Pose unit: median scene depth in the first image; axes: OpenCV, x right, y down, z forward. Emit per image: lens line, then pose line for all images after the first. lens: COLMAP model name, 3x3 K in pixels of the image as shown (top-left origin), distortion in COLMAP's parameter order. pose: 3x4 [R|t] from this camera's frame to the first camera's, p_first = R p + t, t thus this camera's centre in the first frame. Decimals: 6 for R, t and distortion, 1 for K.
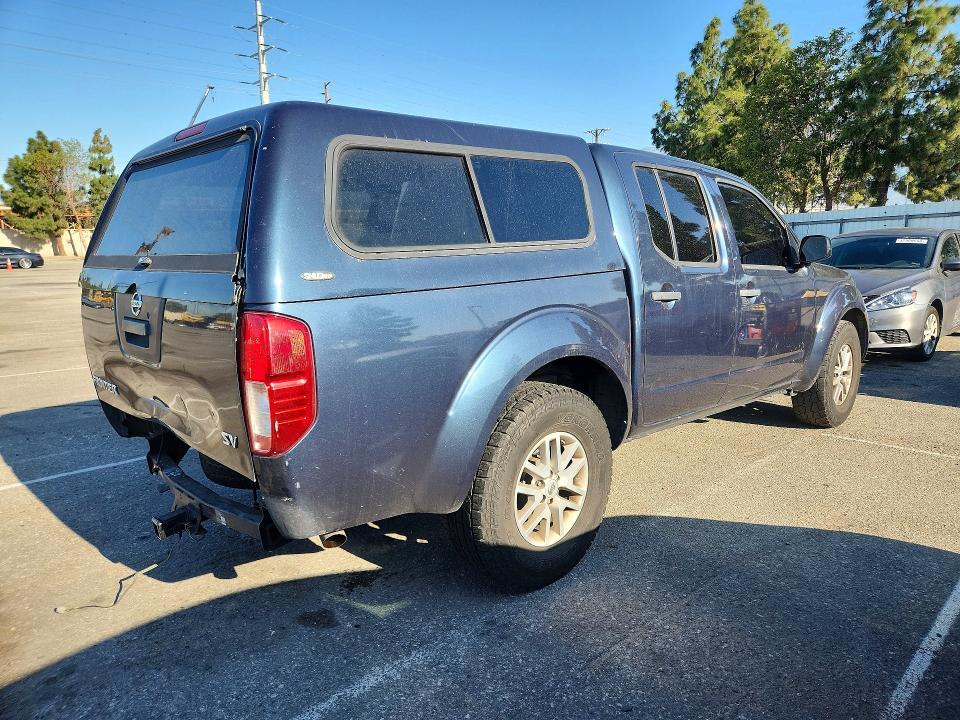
lens RADIAL K [[700.2, 0, 467.5], [0, 700.2, 358.9], [0, 0, 1]] dist [-0.000567, -0.000208]
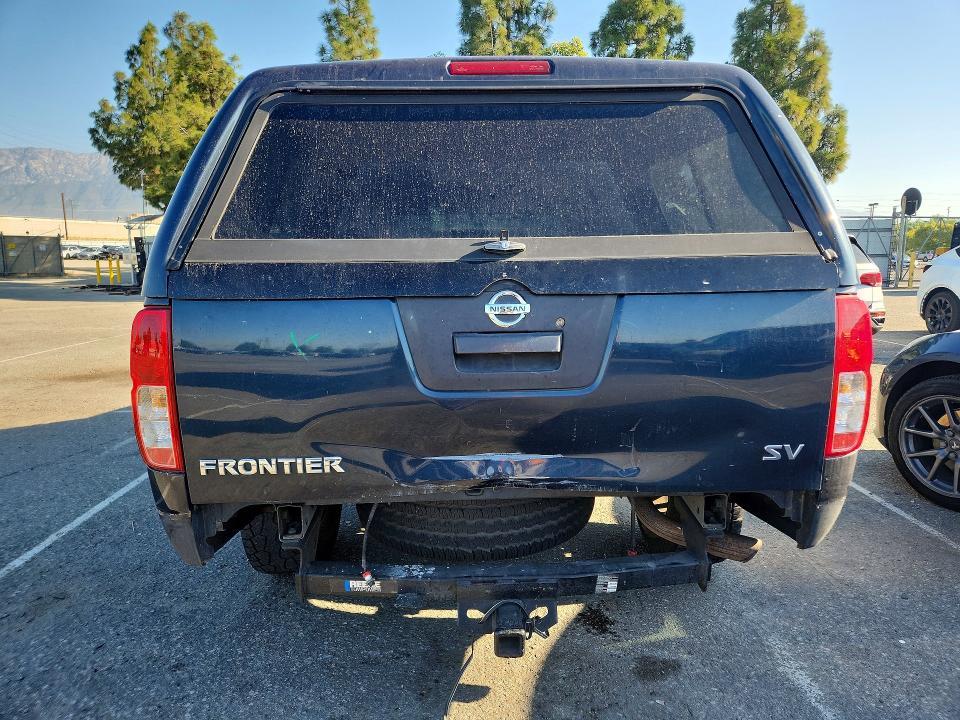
lens RADIAL K [[700.2, 0, 467.5], [0, 700.2, 358.9], [0, 0, 1]] dist [-0.000567, -0.000208]
pose [[0.621230, -0.082645, 0.779258, -0.157520], [0.106459, 0.994105, 0.020561, -0.006662], [-0.776363, 0.070186, 0.626366, 0.099269]]
